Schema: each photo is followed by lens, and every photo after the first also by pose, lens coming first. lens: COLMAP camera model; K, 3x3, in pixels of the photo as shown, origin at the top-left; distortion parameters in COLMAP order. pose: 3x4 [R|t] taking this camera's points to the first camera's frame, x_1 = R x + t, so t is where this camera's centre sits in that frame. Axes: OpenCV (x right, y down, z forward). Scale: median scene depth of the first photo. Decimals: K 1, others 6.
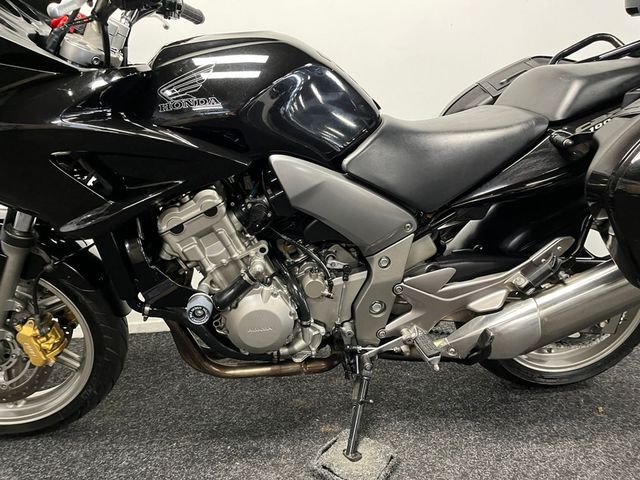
lens RADIAL K [[493.0, 0, 333.0], [0, 493.0, 252.8], [0, 0, 1]] dist [0.009683, 0.001040]
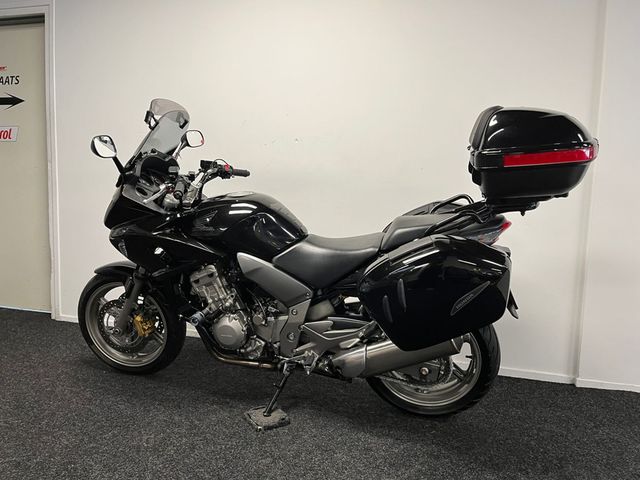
lens RADIAL K [[477.7, 0, 320.0], [0, 477.7, 240.0], [0, 0, 1]] dist [-0.001965, -0.002251]
pose [[0.928909, 0.097085, -0.357354, 0.848900], [-0.146058, 0.982841, -0.112651, -0.062736], [0.340286, 0.156837, 0.927150, -0.735574]]
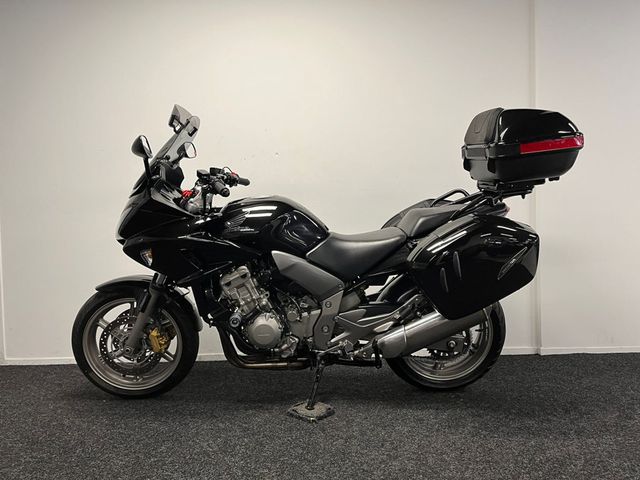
lens RADIAL K [[472.5, 0, 322.2], [0, 472.5, 244.2], [0, 0, 1]] dist [0.001952, -0.000927]
pose [[0.993184, 0.009686, -0.116152, 0.306802], [-0.033738, 0.977771, -0.206943, 0.180966], [0.111566, 0.209451, 0.971434, -0.925841]]
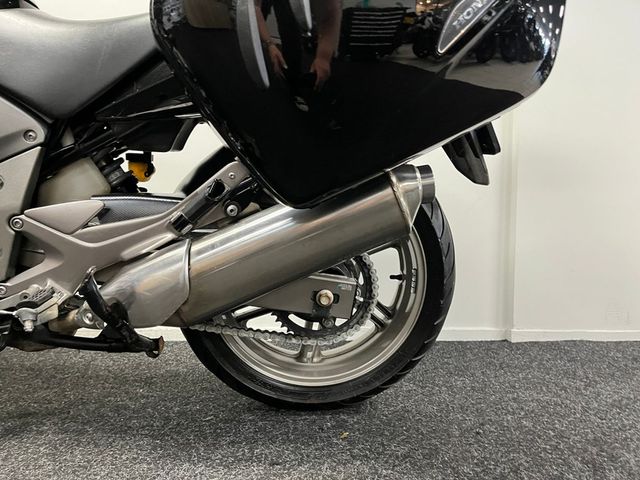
lens RADIAL K [[499.9, 0, 320.0], [0, 499.9, 240.0], [0, 0, 1]] dist [0.010278, 0.002932]
pose [[0.998738, 0.048274, -0.013877, 0.618953], [-0.050087, 0.977893, -0.203016, 0.238252], [0.003770, 0.203455, 0.979077, 0.295409]]
